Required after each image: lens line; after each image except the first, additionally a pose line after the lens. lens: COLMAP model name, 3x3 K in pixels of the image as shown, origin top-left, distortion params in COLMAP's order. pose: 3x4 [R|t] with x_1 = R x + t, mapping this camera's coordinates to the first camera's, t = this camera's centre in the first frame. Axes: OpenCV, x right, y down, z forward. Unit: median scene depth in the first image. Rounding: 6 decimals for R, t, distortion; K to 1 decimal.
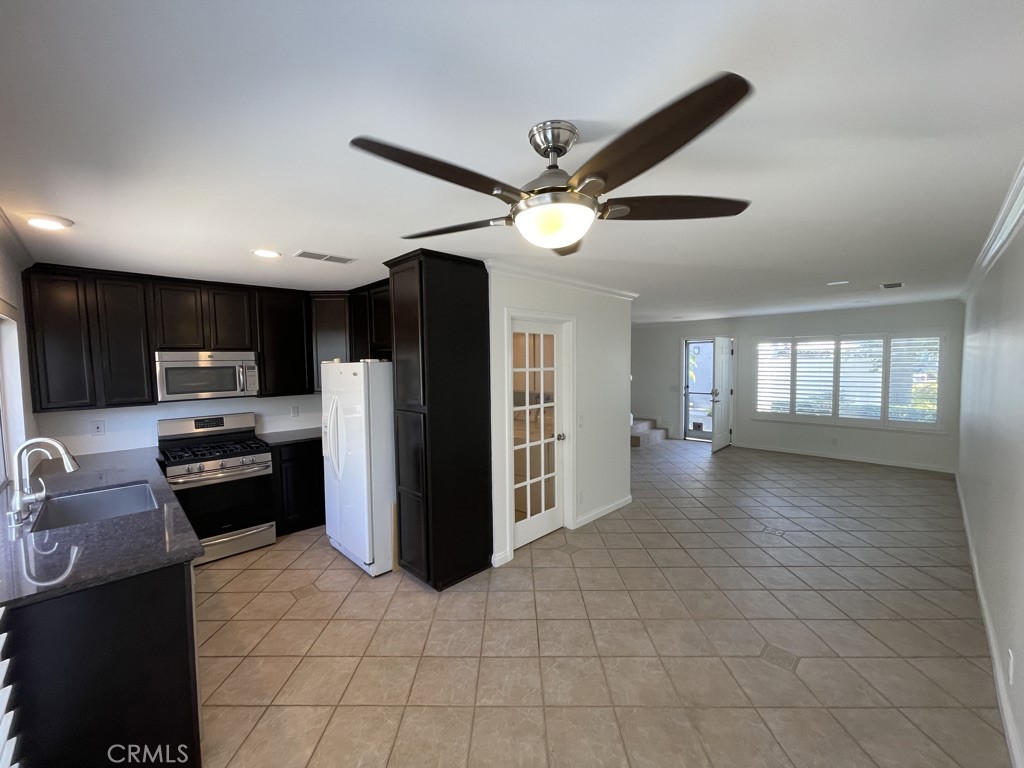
lens RADIAL K [[411.5, 0, 506.4], [0, 411.5, 384.7], [0, 0, 1]] dist [-0.002770, 0.000295]
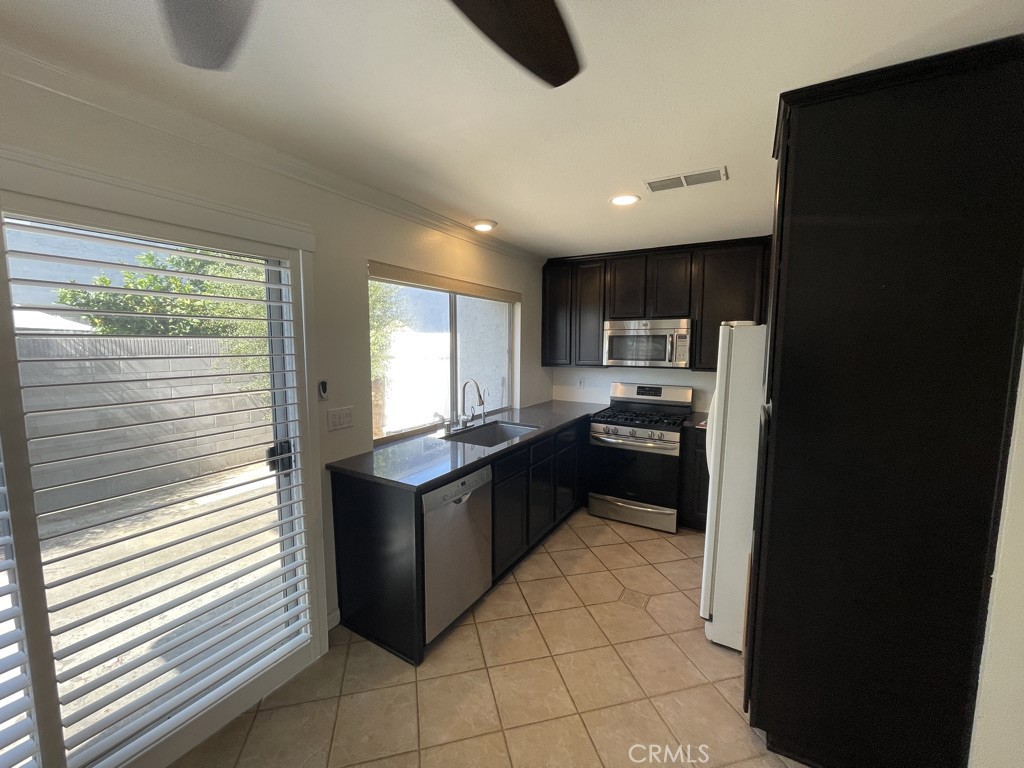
lens RADIAL K [[413.6, 0, 506.3], [0, 413.6, 384.5], [0, 0, 1]] dist [-0.000485, 0.000758]
pose [[0.254610, 0.113582, -0.960350, 0.170130], [-0.060609, 0.993000, 0.101375, -0.005841], [0.965142, 0.032395, 0.259712, 0.397852]]
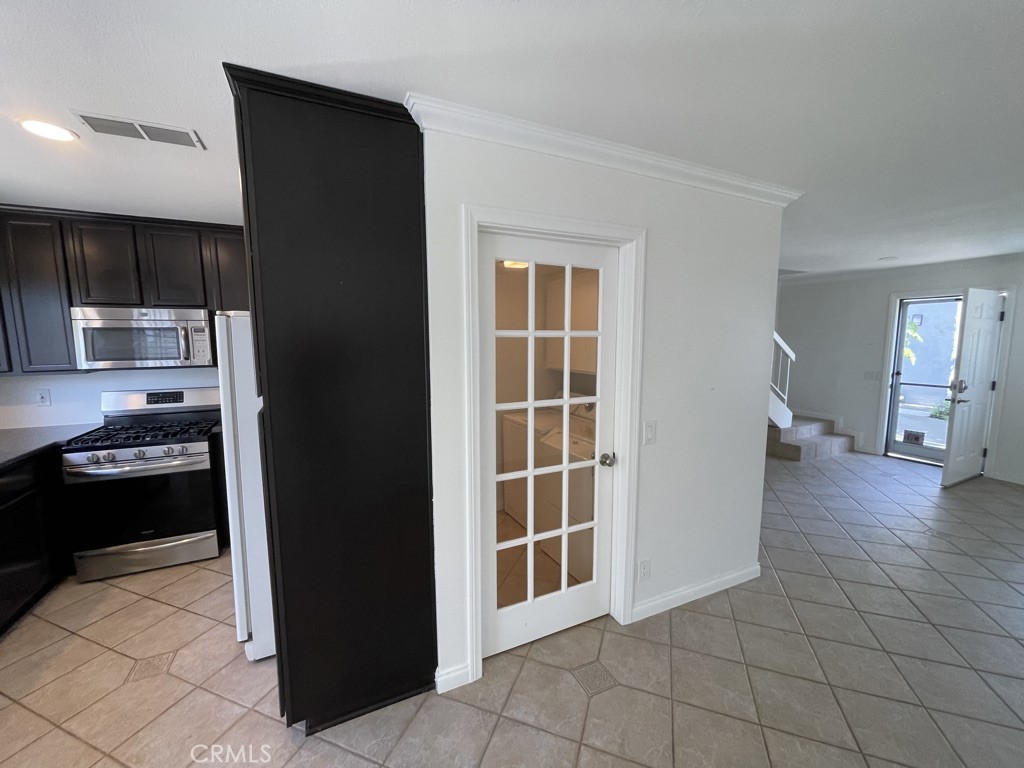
lens RADIAL K [[409.7, 0, 509.9], [0, 409.7, 385.4], [0, 0, 1]] dist [-0.000465, -0.000052]
pose [[0.942788, 0.047617, -0.329976, 0.194688], [-0.027048, 0.997410, 0.066652, -0.004382], [0.332295, -0.053913, 0.941633, 0.468275]]
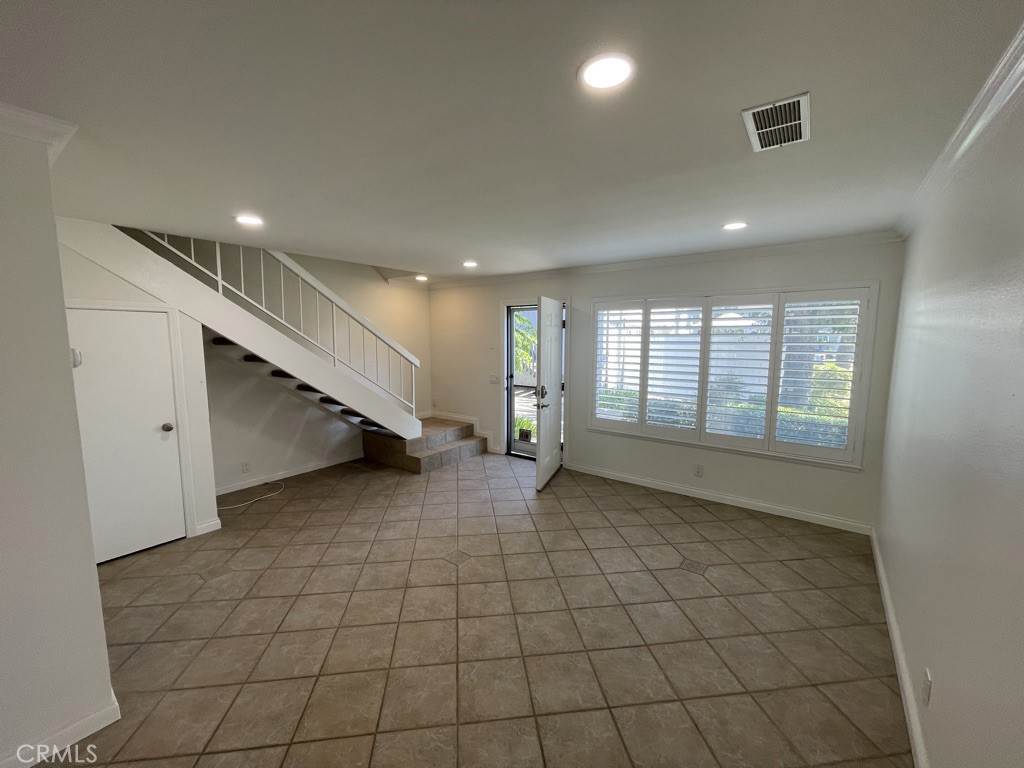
lens RADIAL K [[414.8, 0, 497.8], [0, 414.8, 379.7], [0, 0, 1]] dist [0.000258, 0.000139]
pose [[0.992876, -0.001121, 0.119147, 0.758246], [-0.004919, 0.998718, 0.050382, -0.051494], [-0.119051, -0.050609, 0.991597, 0.755721]]
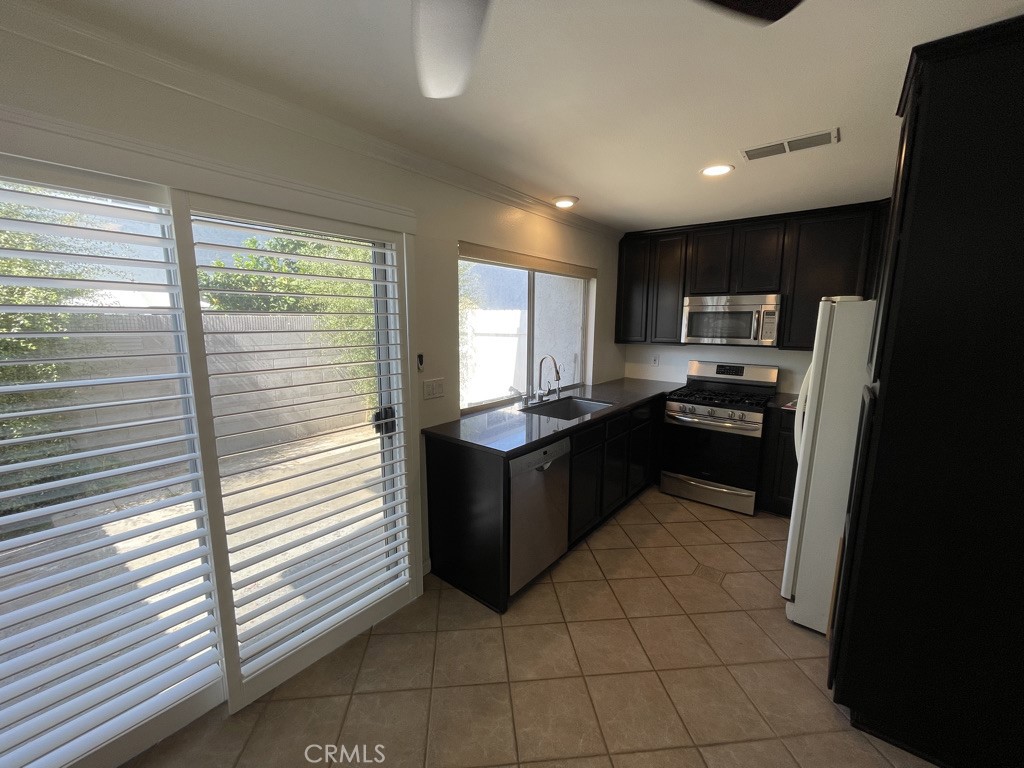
lens RADIAL K [[414.4, 0, 508.5], [0, 414.4, 384.4], [0, 0, 1]] dist [0.002277, 0.000381]
pose [[0.115695, 0.169070, -0.978790, 0.192614], [-0.061089, 0.984753, 0.162879, -0.002569], [0.991404, 0.040949, 0.124260, 0.360277]]
